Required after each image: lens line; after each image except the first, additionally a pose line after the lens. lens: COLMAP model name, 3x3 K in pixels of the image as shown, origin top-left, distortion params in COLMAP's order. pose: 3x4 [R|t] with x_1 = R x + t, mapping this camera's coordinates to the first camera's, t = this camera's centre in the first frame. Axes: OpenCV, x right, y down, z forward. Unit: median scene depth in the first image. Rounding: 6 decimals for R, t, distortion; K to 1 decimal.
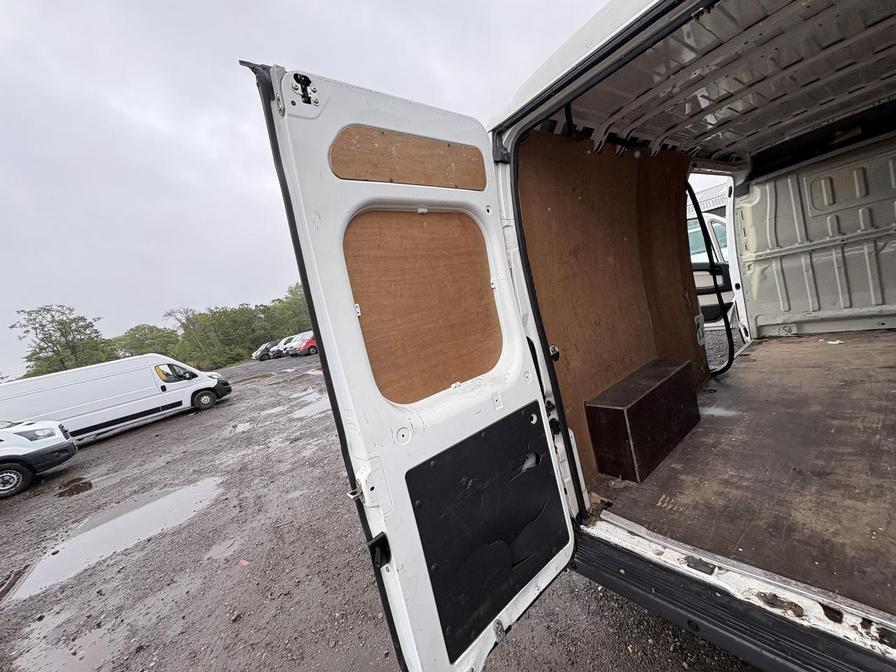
lens RADIAL K [[356.7, 0, 448.6], [0, 356.7, 331.9], [0, 0, 1]] dist [-0.000494, 0.000106]
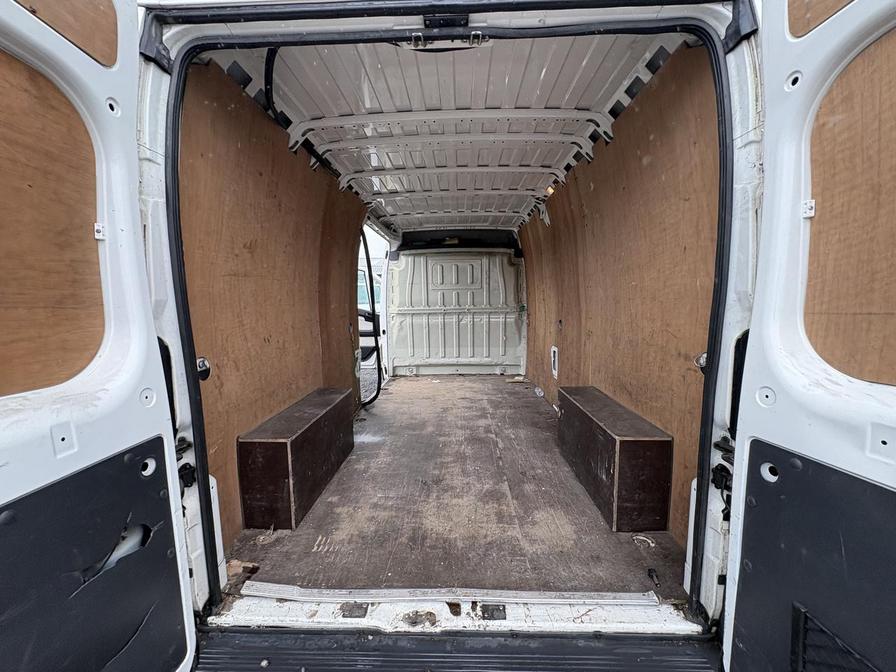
lens RADIAL K [[356.7, 0, 446.8], [0, 356.7, 336.7], [0, 0, 1]] dist [-0.000494, 0.000106]
pose [[0.625371, 0.141369, 0.767415, 0.050727], [-0.070475, 0.989666, -0.124880, 0.055462], [-0.777139, 0.024013, 0.628871, 0.189971]]
